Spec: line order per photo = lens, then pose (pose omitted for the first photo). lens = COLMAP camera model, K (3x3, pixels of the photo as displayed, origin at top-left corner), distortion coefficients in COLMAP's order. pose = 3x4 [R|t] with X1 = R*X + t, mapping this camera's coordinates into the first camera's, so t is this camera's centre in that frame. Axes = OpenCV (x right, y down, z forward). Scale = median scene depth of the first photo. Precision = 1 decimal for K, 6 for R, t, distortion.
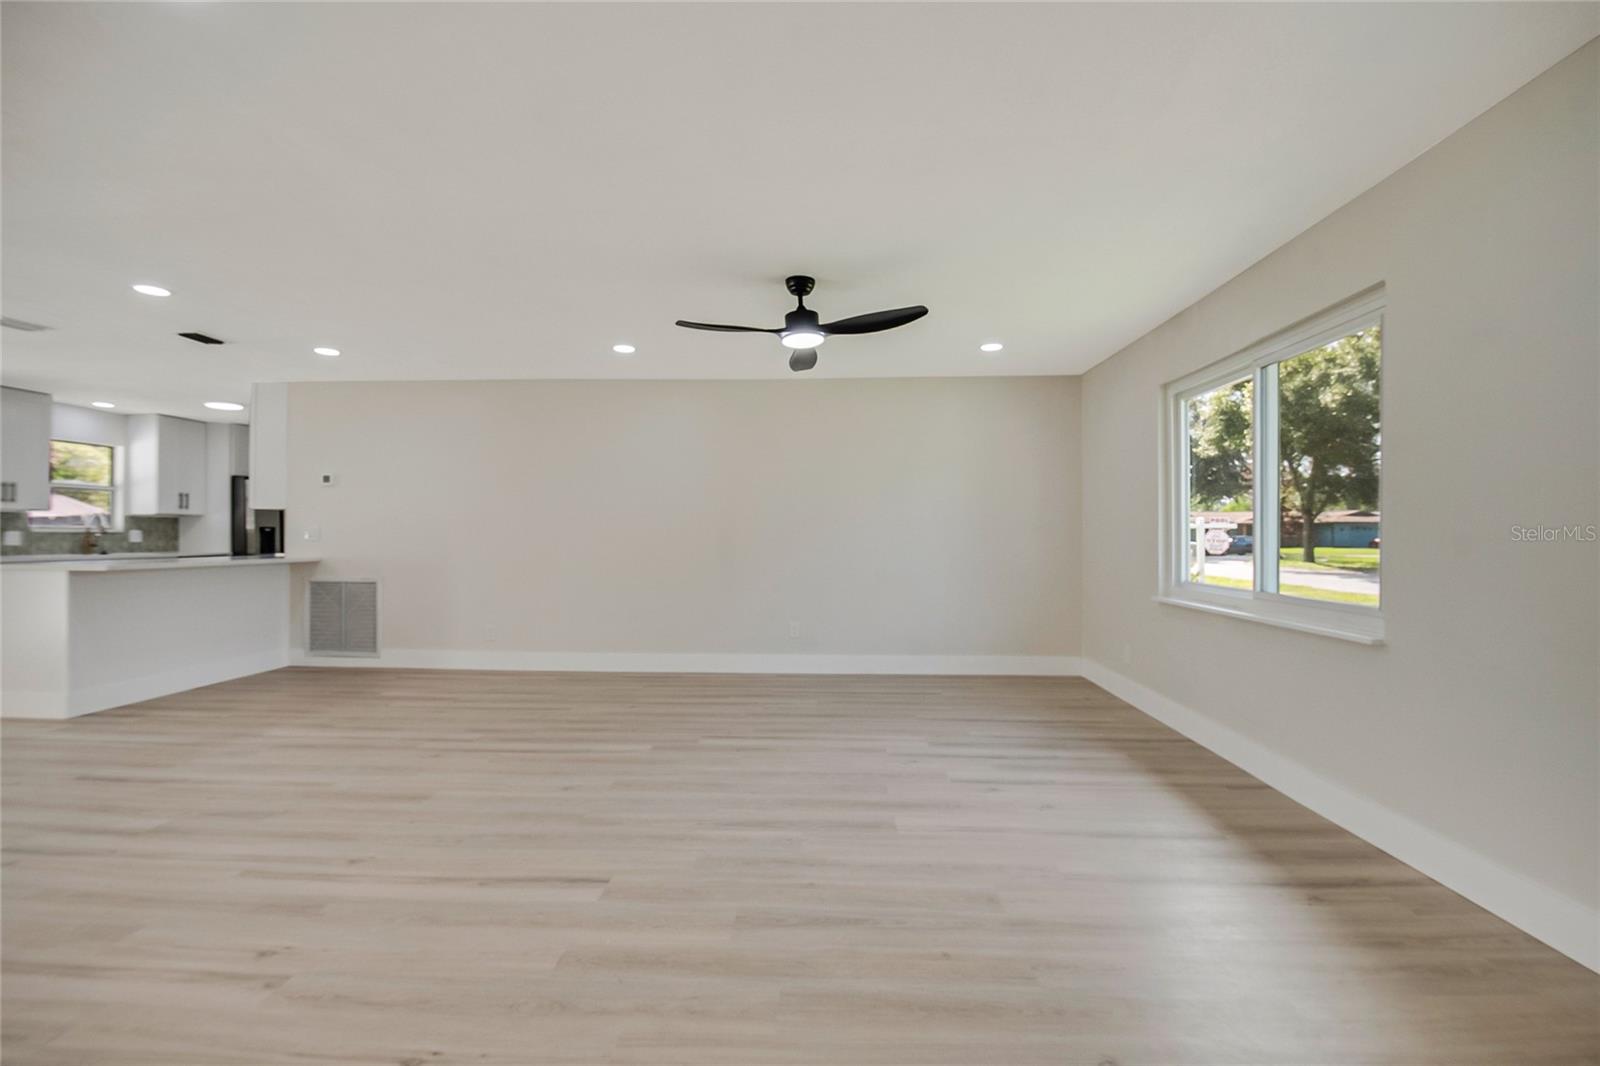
lens RADIAL K [[708.0, 0, 811.7], [0, 708.0, 533.4], [0, 0, 1]] dist [0.002078, -0.009922]
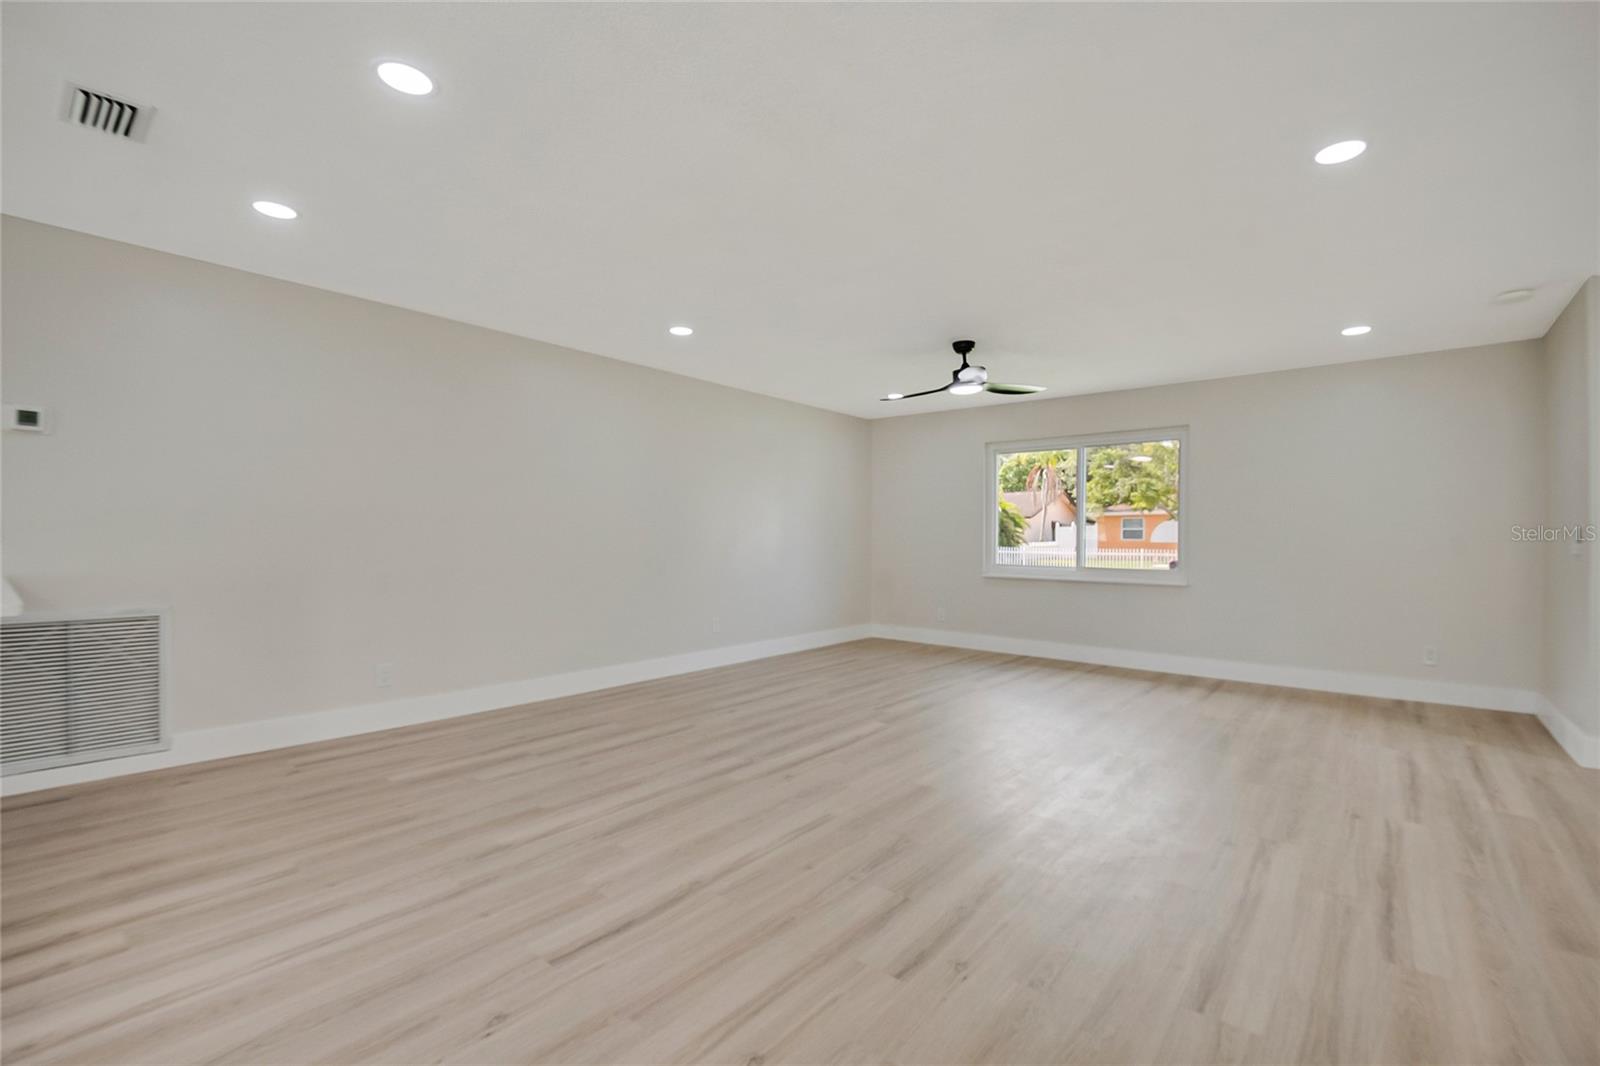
lens RADIAL K [[689.4, 0, 812.9], [0, 689.4, 538.2], [0, 0, 1]] dist [-0.007907, -0.001121]
pose [[0.603411, -0.001513, 0.797429, -1.002215], [-0.009059, 0.999921, 0.008752, -0.001974], [-0.797379, -0.012504, 0.603349, 0.362307]]
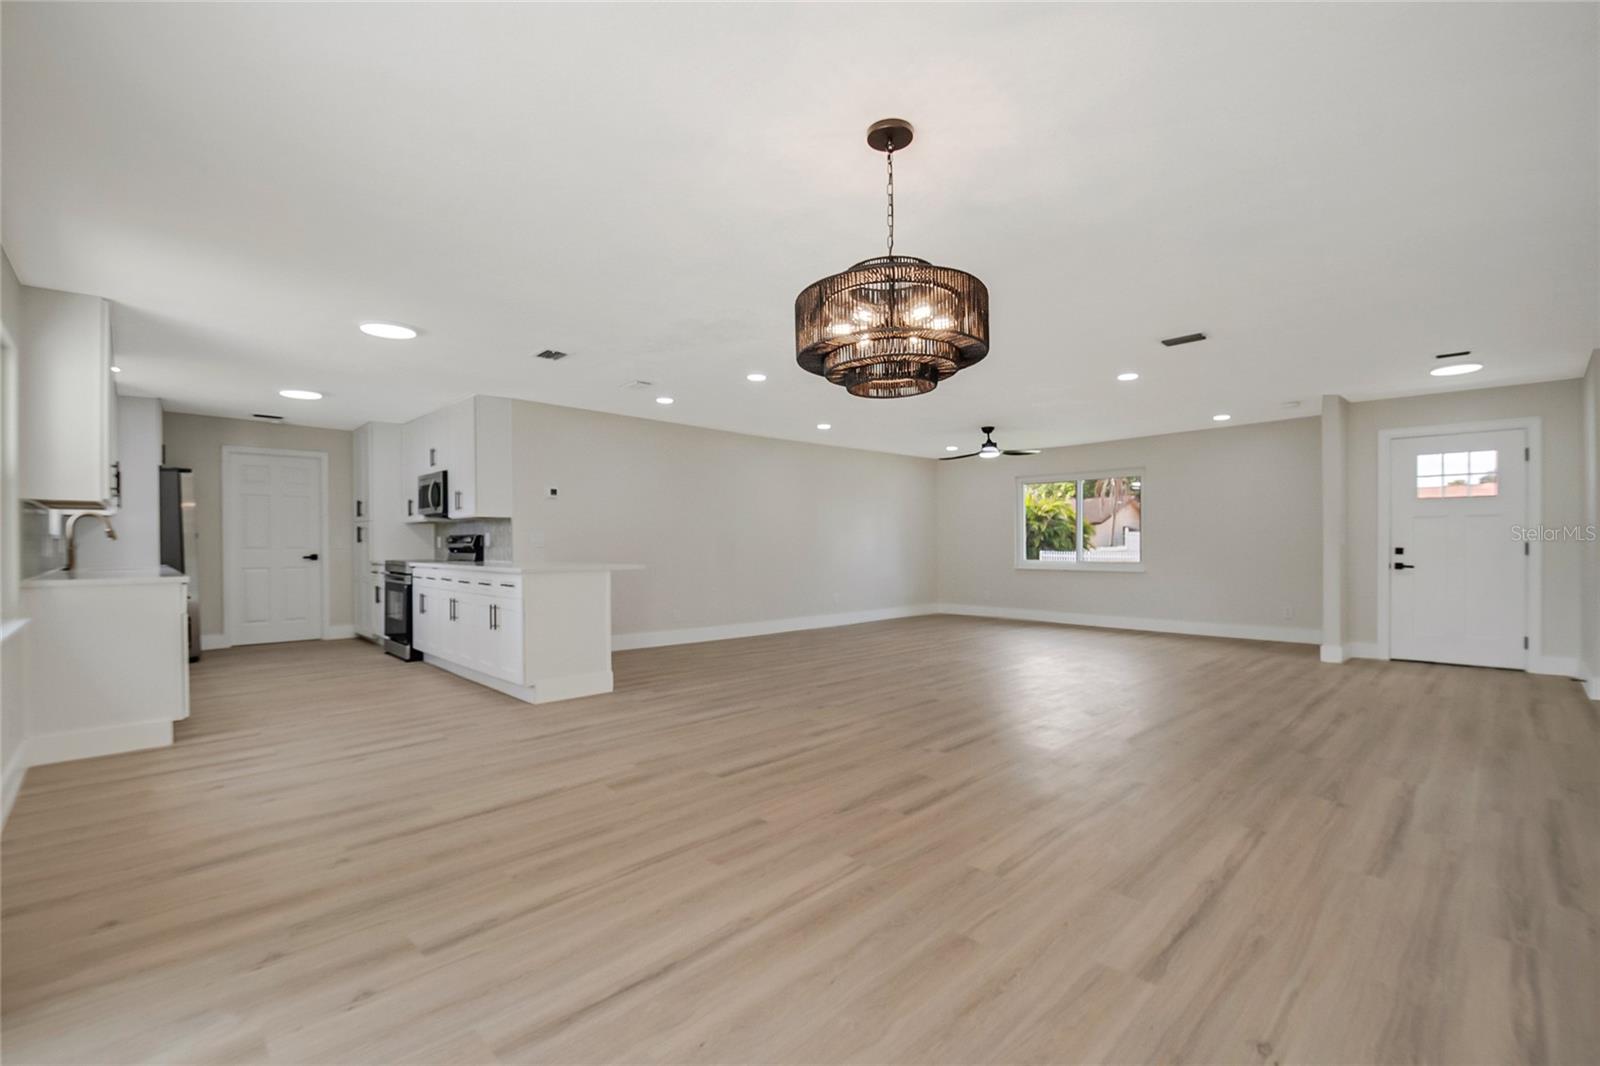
lens RADIAL K [[691.6, 0, 814.9], [0, 691.6, 543.1], [0, 0, 1]] dist [-0.000035, -0.010313]
pose [[0.683646, -0.004737, 0.729798, -1.651438], [0.000876, 0.999984, 0.005670, -0.002679], [-0.729813, -0.003237, 0.683639, -0.089559]]
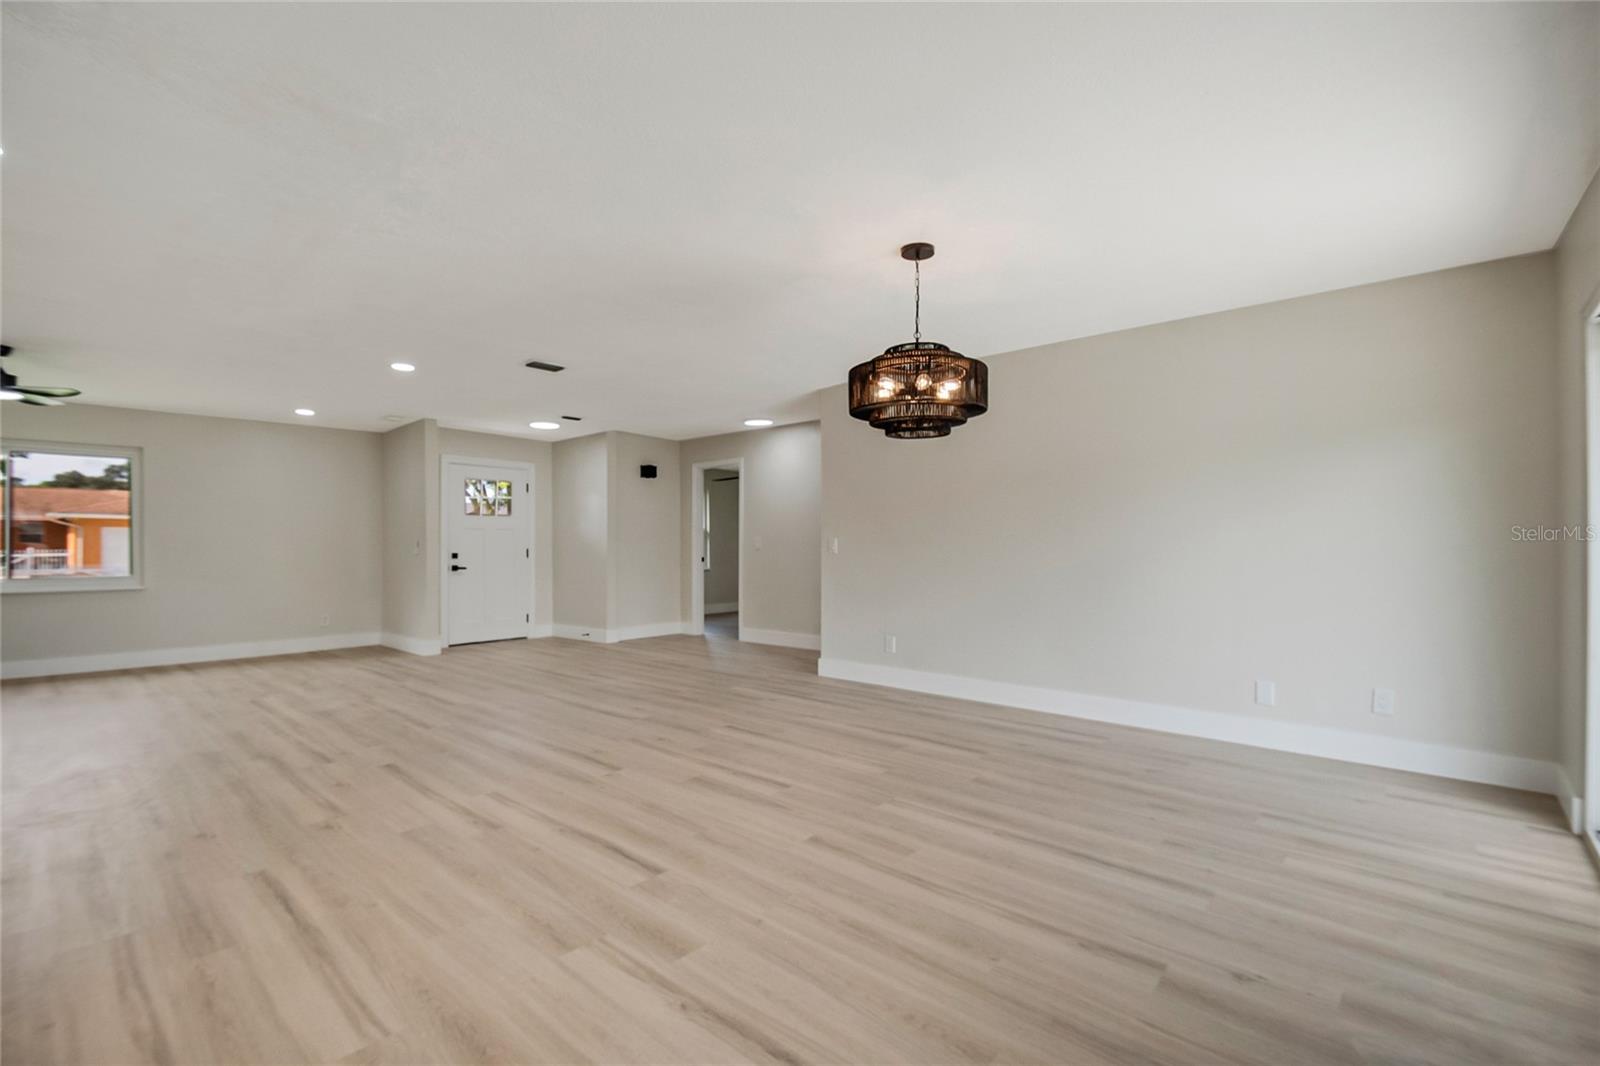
lens RADIAL K [[707.9, 0, 807.7], [0, 707.9, 549.3], [0, 0, 1]] dist [0.002860, -0.010383]
pose [[-0.773817, -0.001197, 0.633408, -1.608792], [-0.001409, 0.999999, 0.000169, 0.004762], [-0.633408, -0.000762, -0.773818, 0.845426]]
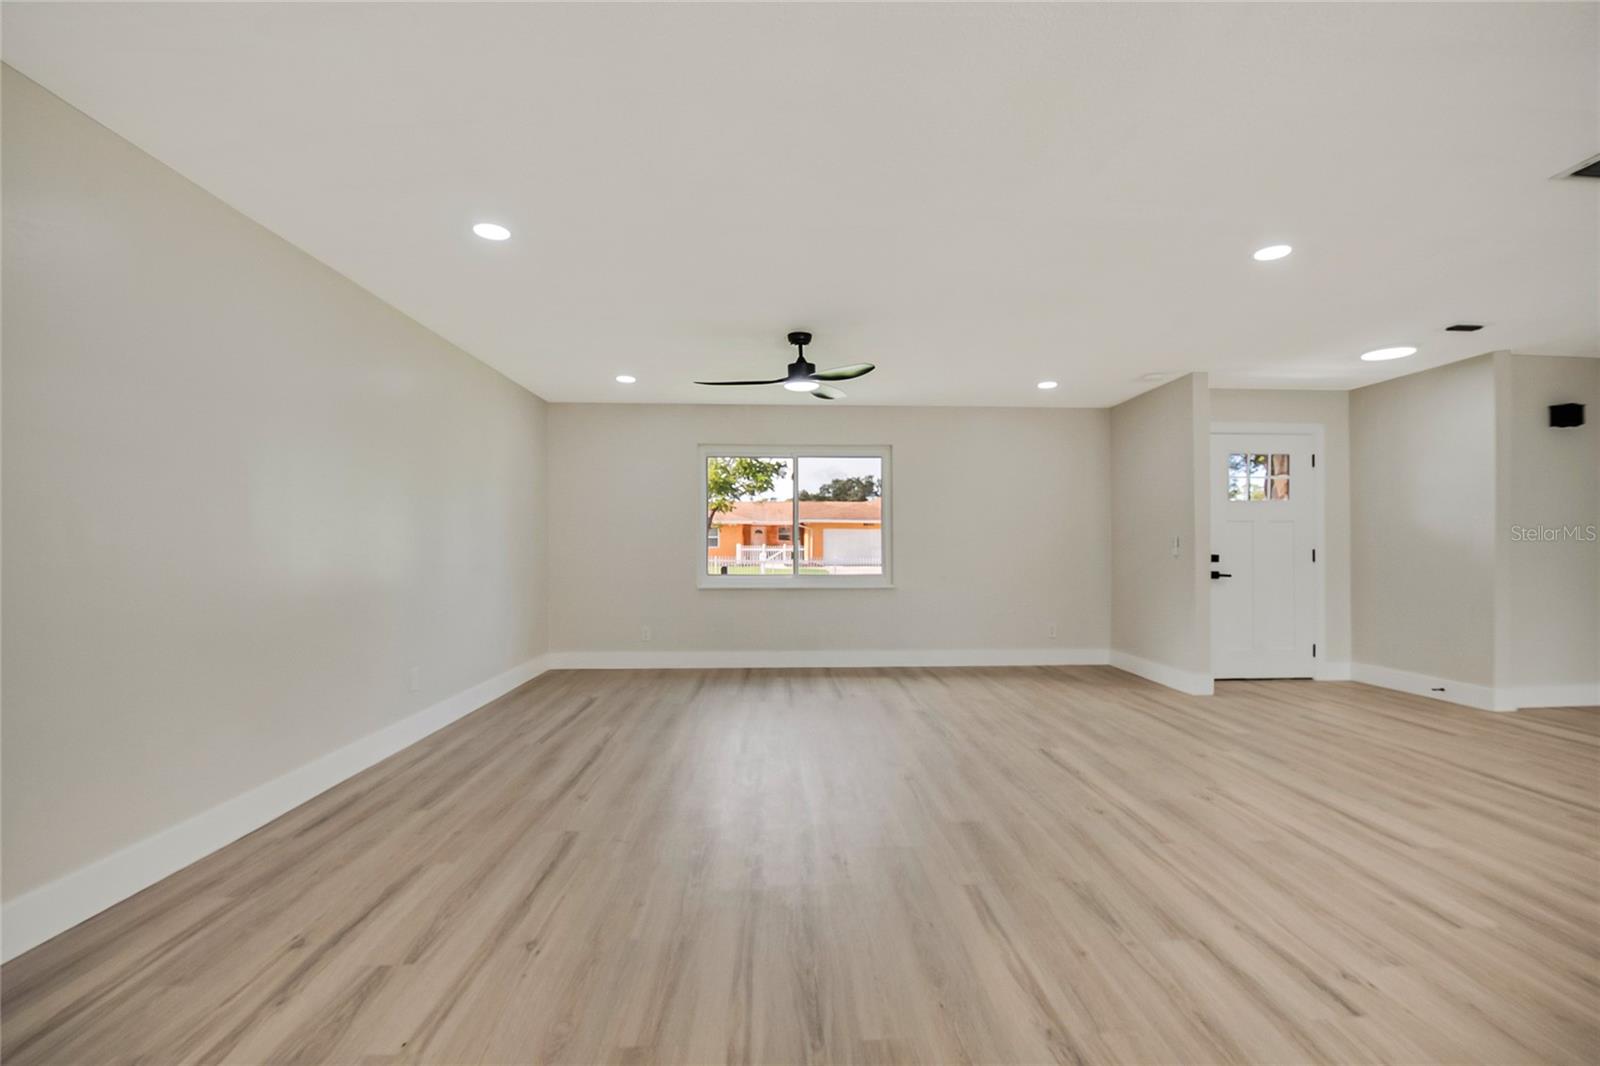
lens RADIAL K [[700.7, 0, 806.5], [0, 700.7, 544.5], [0, 0, 1]] dist [0.000306, -0.010062]
pose [[-0.081802, -0.001067, 0.996648, -1.004272], [-0.006381, 0.999979, 0.000547, 0.001301], [-0.996628, -0.006314, -0.081807, 0.890900]]
